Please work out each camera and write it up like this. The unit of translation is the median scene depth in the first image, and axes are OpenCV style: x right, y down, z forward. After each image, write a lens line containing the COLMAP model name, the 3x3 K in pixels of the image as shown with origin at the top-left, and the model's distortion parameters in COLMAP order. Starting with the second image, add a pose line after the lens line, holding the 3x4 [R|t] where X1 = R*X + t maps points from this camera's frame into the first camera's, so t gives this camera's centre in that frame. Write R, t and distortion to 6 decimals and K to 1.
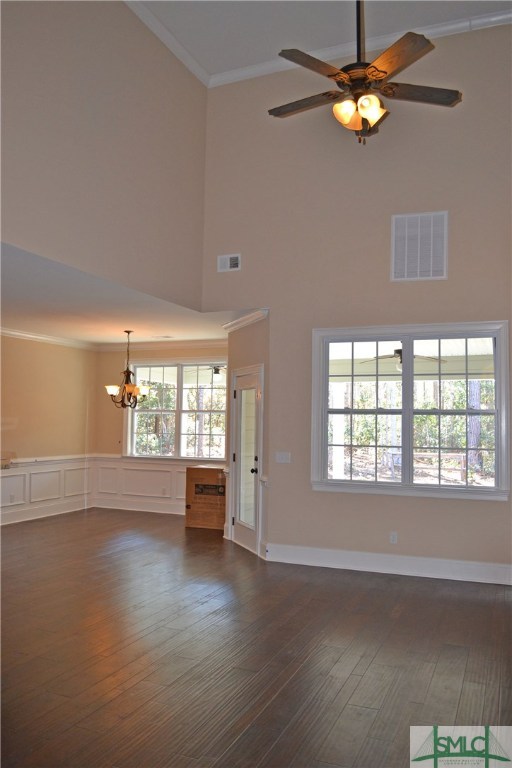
lens RADIAL K [[613.9, 0, 256.0], [0, 613.9, 384.0], [0, 0, 1]] dist [-0.096897, 0.000376]
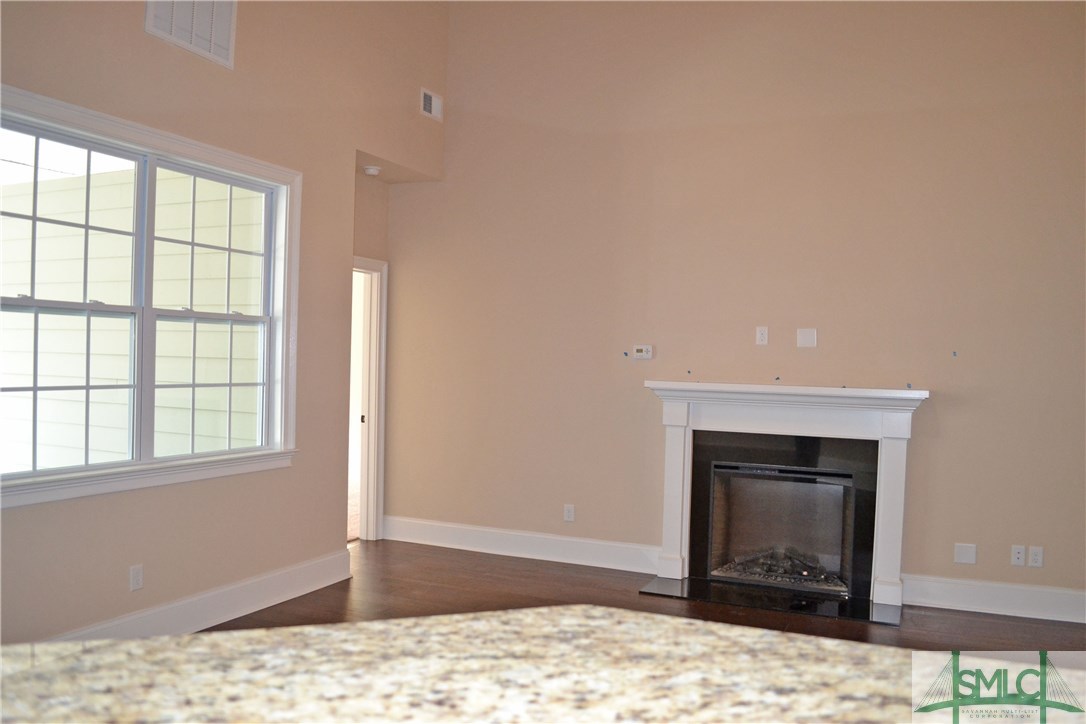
lens RADIAL K [[868.1, 0, 543.0], [0, 868.1, 362.0], [0, 0, 1]] dist [-0.096897, 0.000376]
pose [[0.029084, -0.029487, 0.999142, -0.418649], [-0.111794, 0.993198, 0.032566, 0.026880], [-0.993306, -0.112645, 0.025589, 0.668241]]
